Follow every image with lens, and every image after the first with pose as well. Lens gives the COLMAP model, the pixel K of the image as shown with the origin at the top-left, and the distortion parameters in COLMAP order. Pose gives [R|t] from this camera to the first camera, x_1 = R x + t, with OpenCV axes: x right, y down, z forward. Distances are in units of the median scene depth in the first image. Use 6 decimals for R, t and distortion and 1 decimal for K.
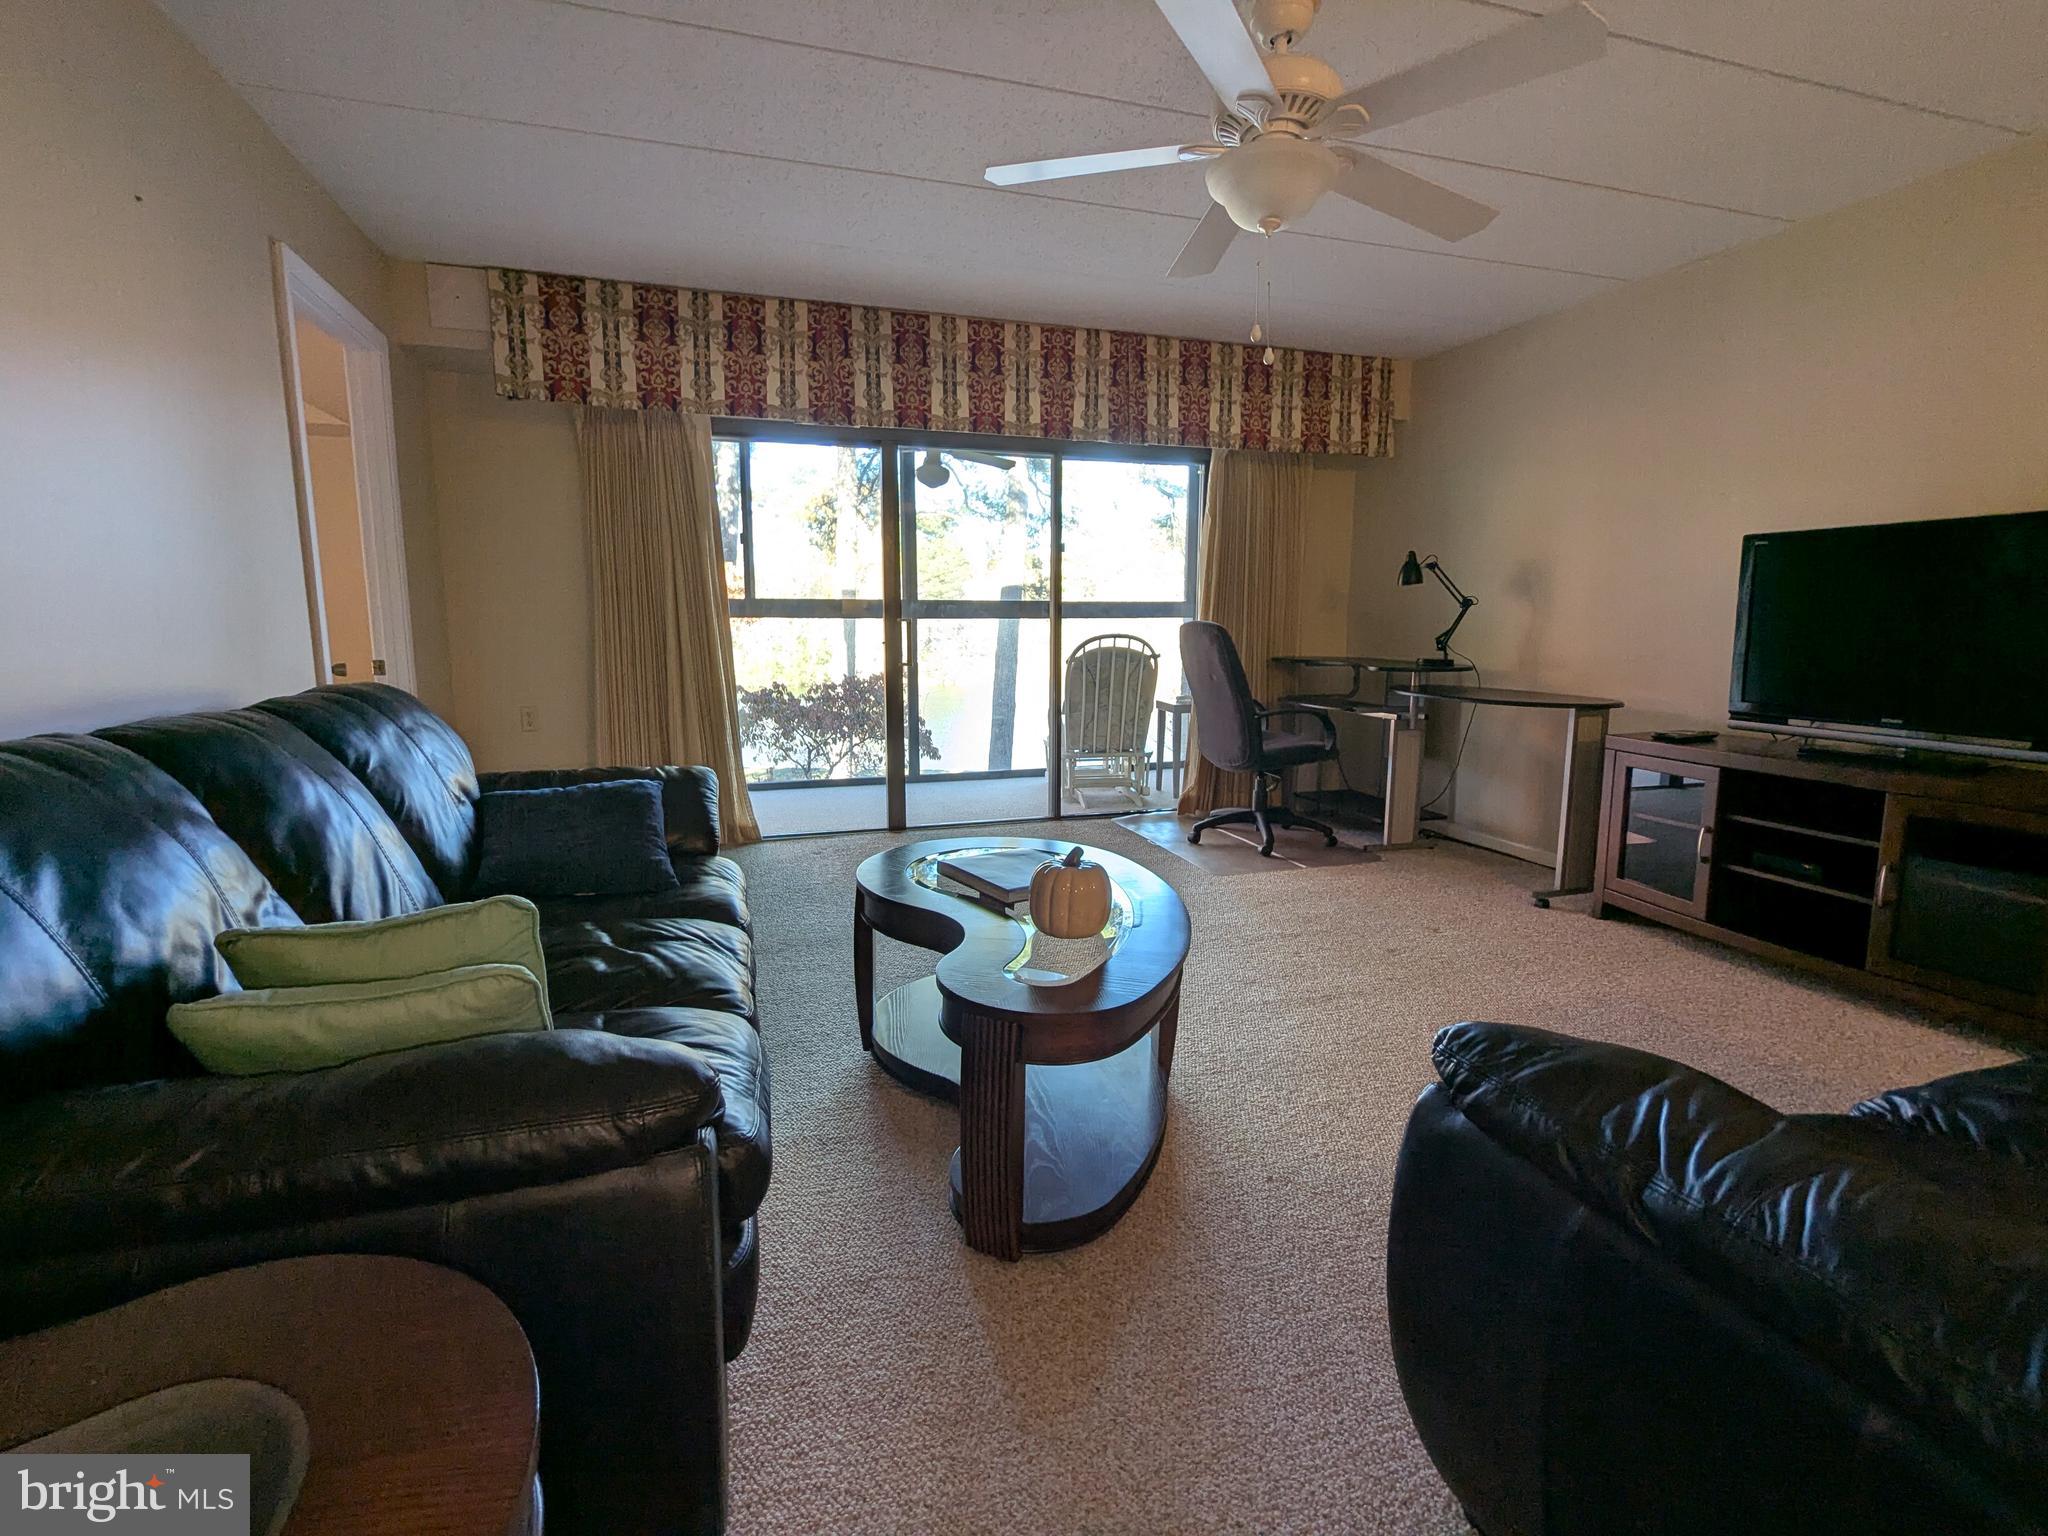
lens RADIAL K [[966.0, 0, 1026.5], [0, 966.0, 764.5], [0, 0, 1]] dist [-0.002954, 0.002746]
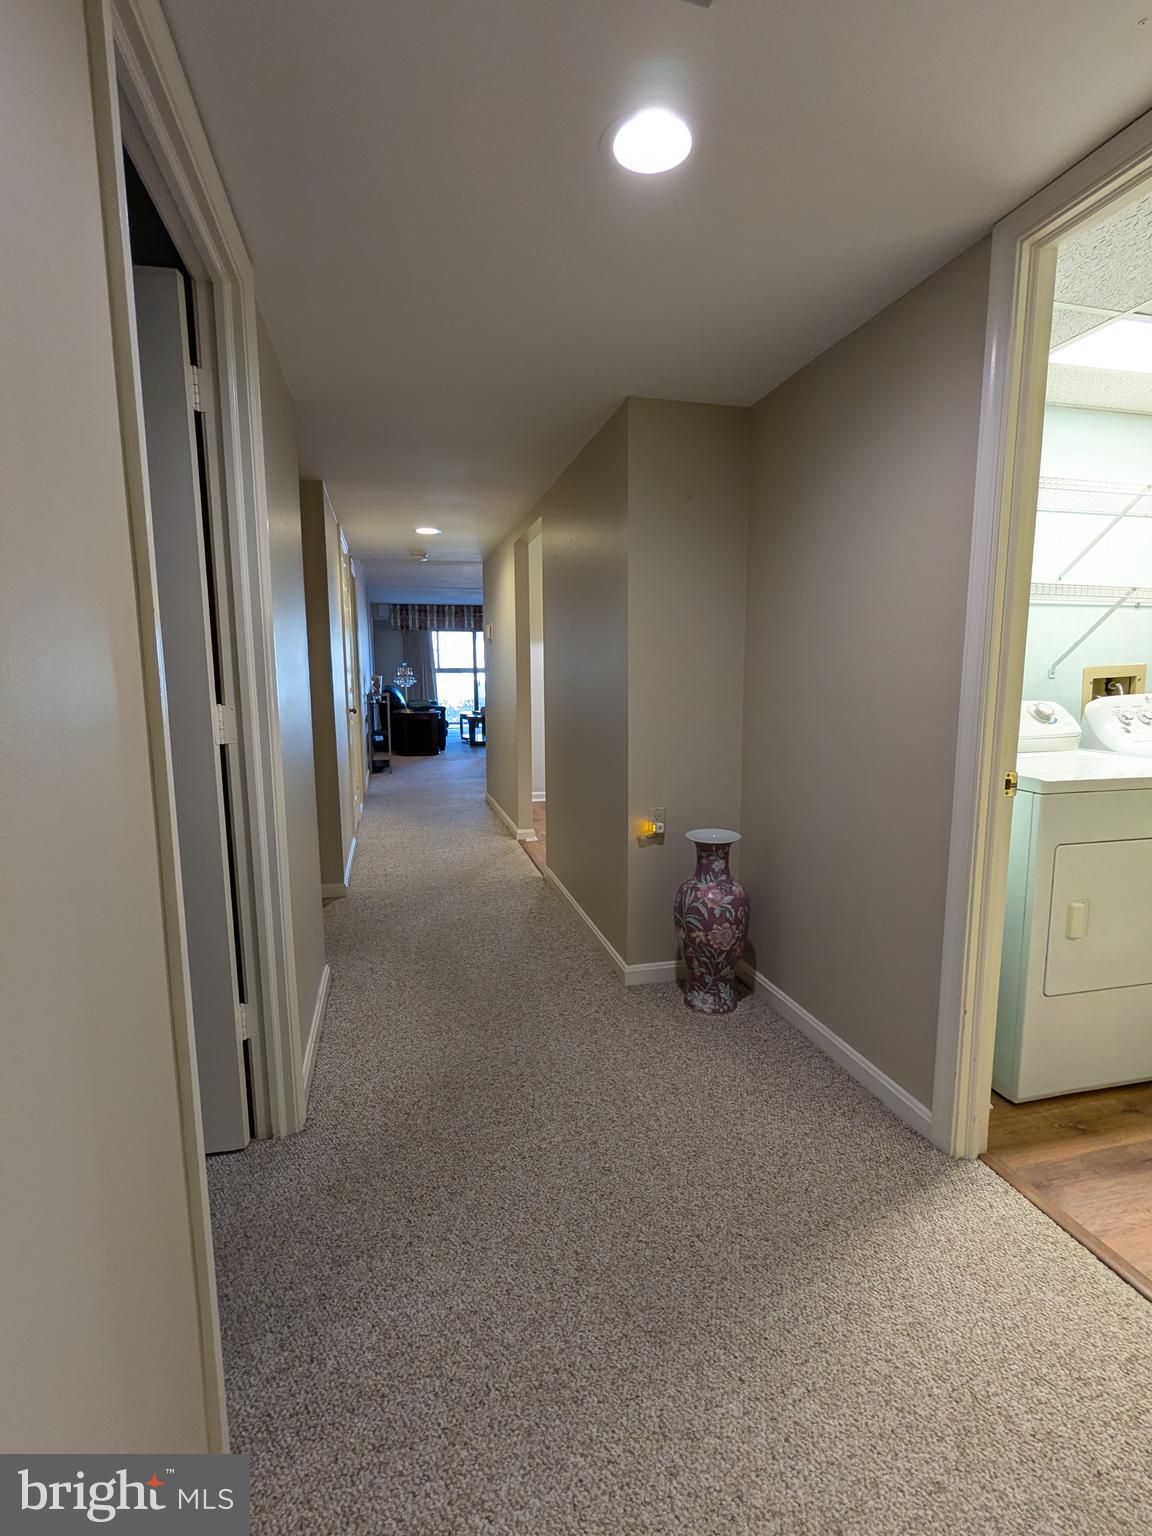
lens RADIAL K [[724.5, 0, 576.0], [0, 724.5, 768.0], [0, 0, 1]] dist [-0.002954, 0.002746]
pose [[0.998599, -0.001817, -0.052883, 0.509093], [0.001277, 0.999947, -0.010237, 0.315331], [0.052899, 0.010155, 0.998548, -2.297824]]
